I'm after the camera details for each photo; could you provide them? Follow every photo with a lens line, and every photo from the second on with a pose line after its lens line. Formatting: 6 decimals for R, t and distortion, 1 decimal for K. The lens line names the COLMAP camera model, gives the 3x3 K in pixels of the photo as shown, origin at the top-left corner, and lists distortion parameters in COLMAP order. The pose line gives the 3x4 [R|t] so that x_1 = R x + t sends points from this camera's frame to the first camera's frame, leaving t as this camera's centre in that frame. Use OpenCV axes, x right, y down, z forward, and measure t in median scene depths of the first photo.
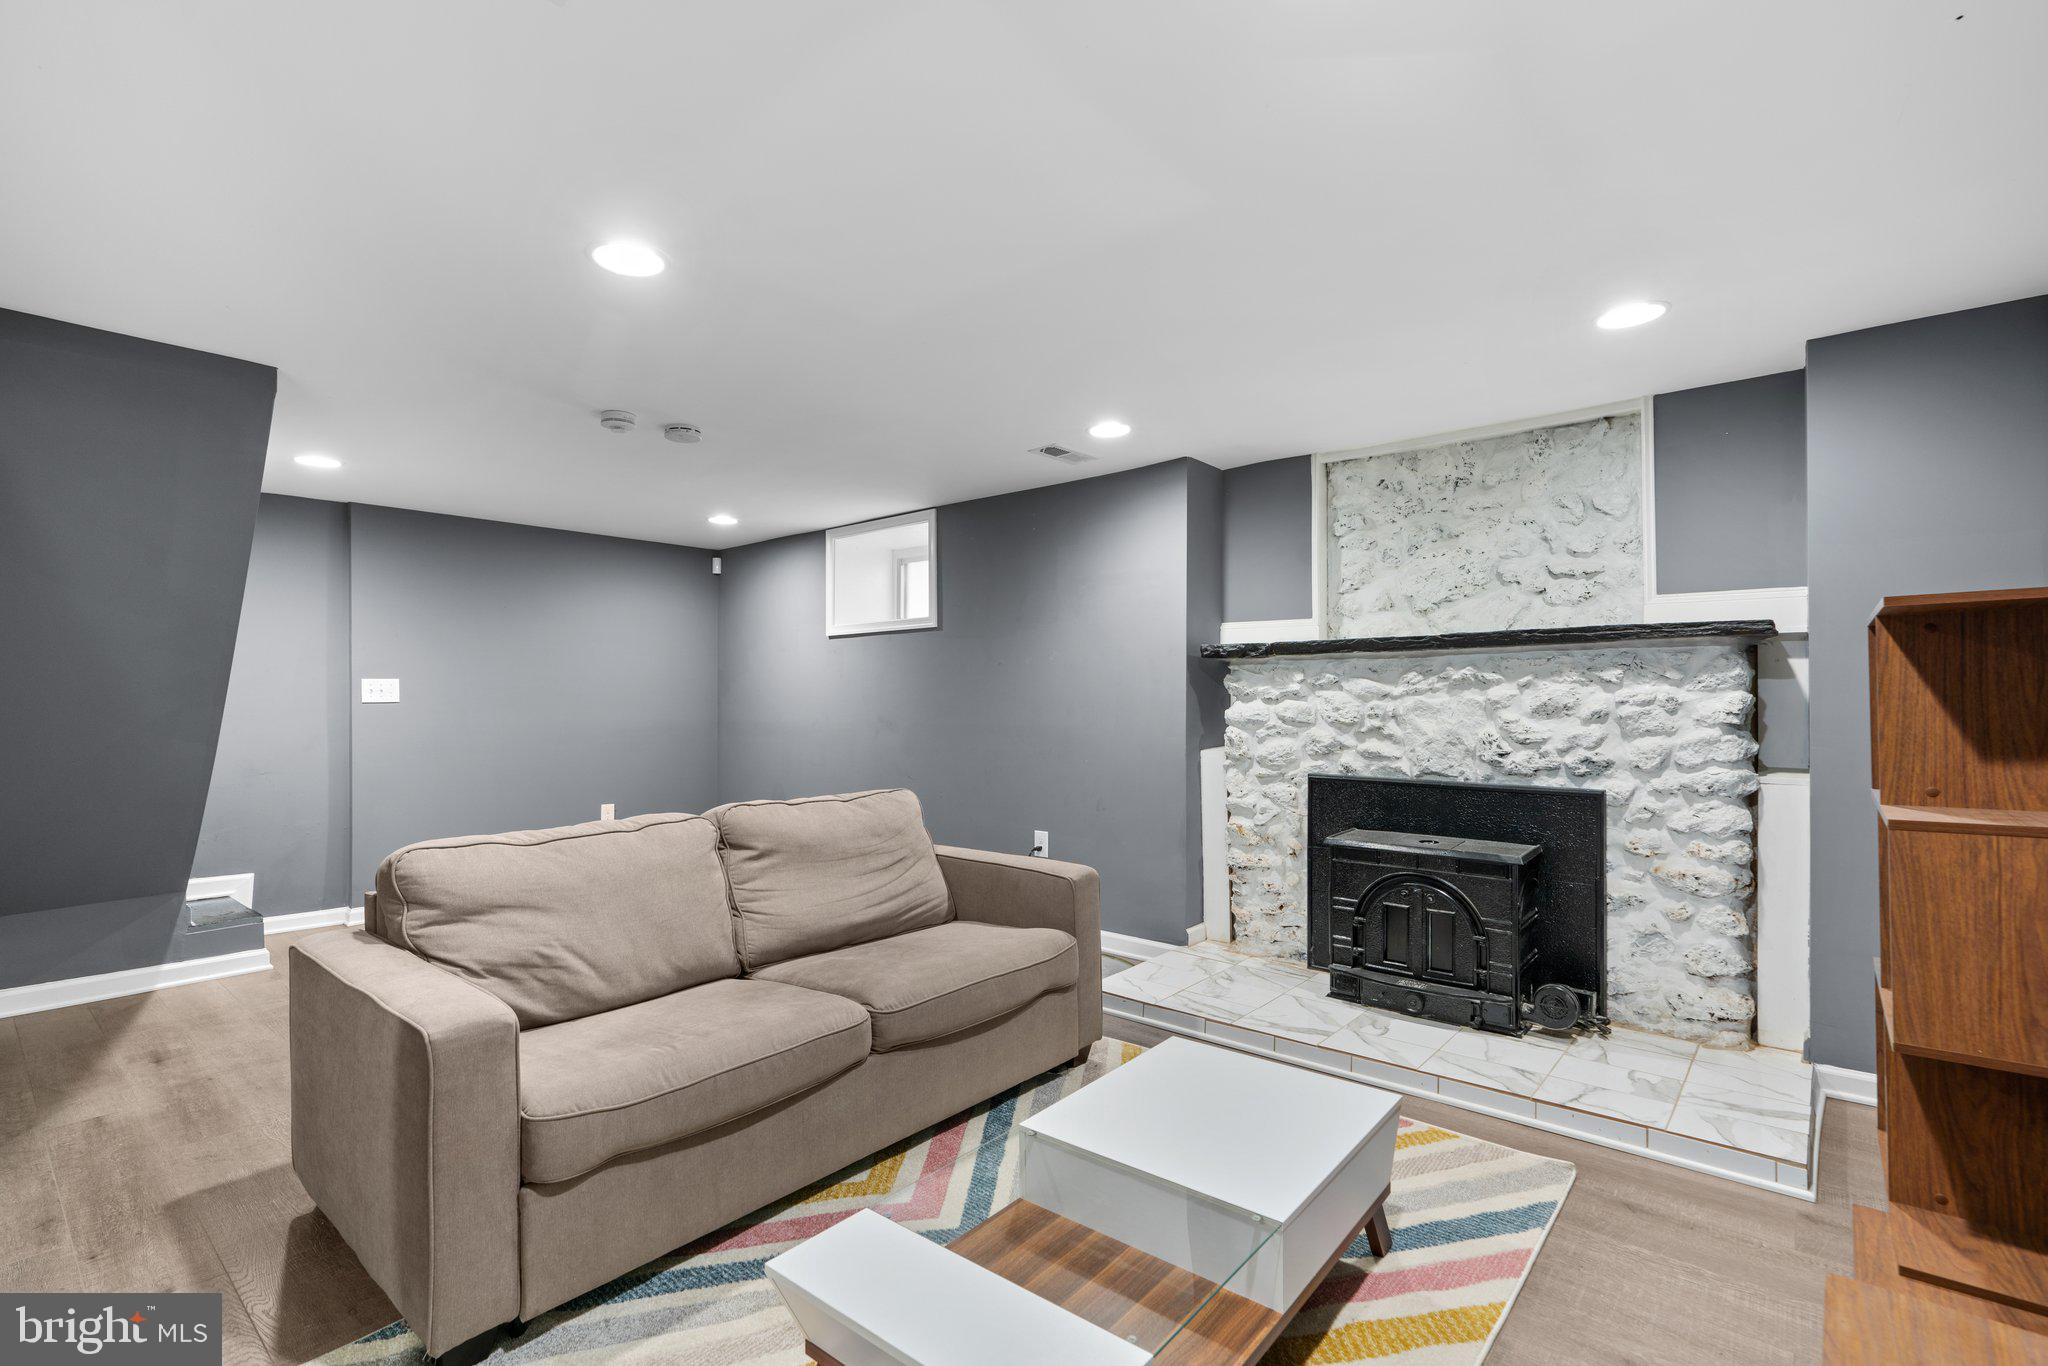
lens RADIAL K [[934.6, 0, 1018.5], [0, 934.6, 688.4], [0, 0, 1]] dist [-0.014612, 0.005666]
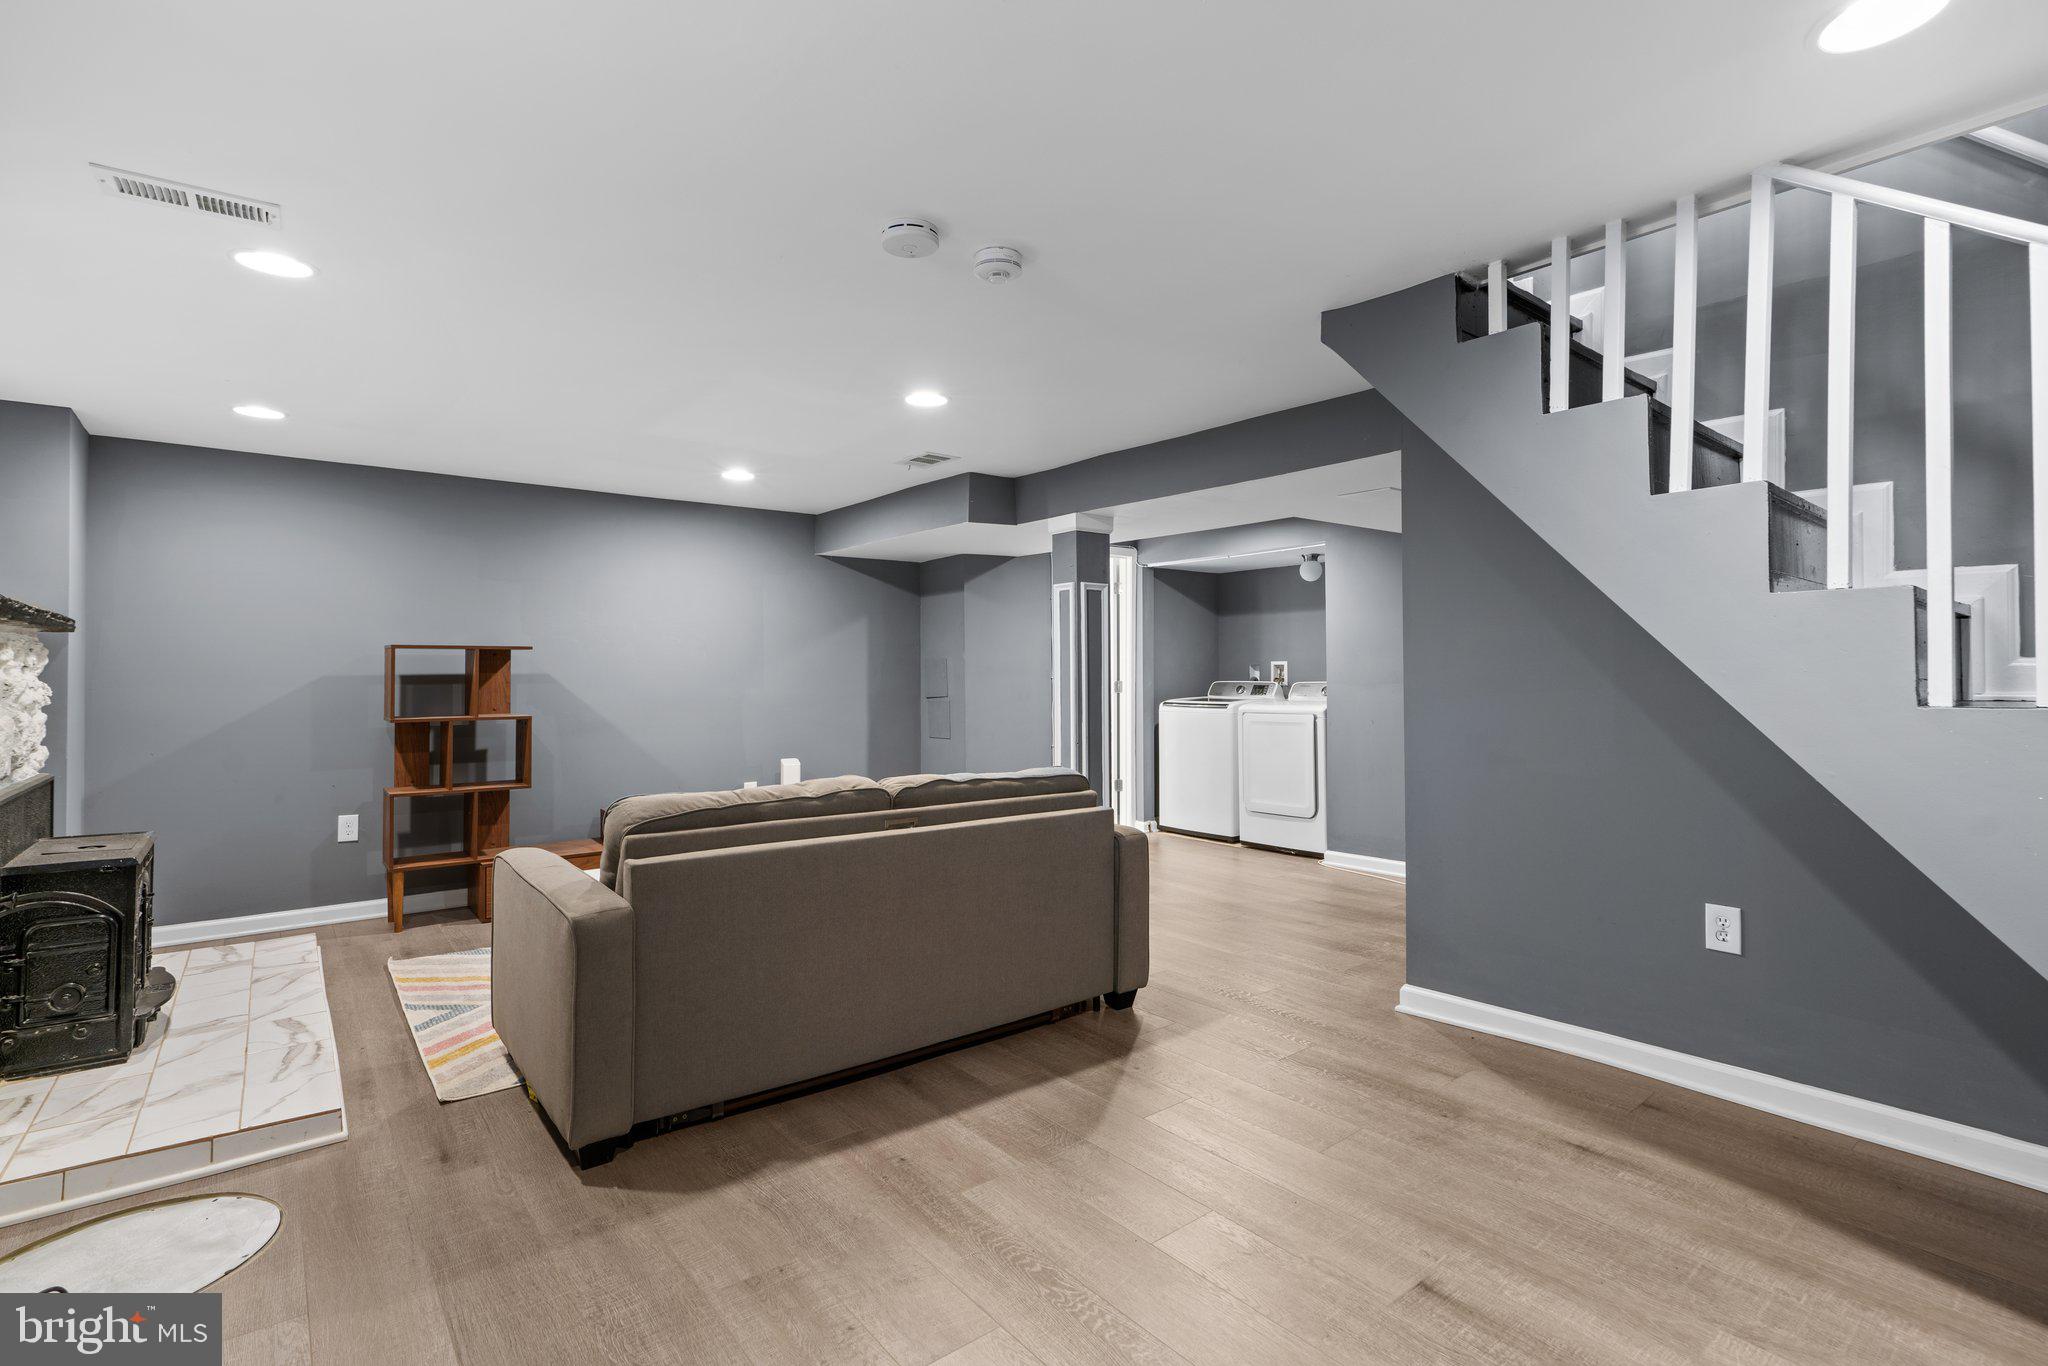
lens RADIAL K [[934.6, 0, 1025.1], [0, 934.6, 679.0], [0, 0, 1]] dist [-0.014612, 0.005666]
pose [[-0.982799, 0.009276, 0.184446, -0.569978], [0.008352, 0.999948, -0.005785, 0.019716], [-0.184490, -0.004145, -0.982826, 1.662024]]
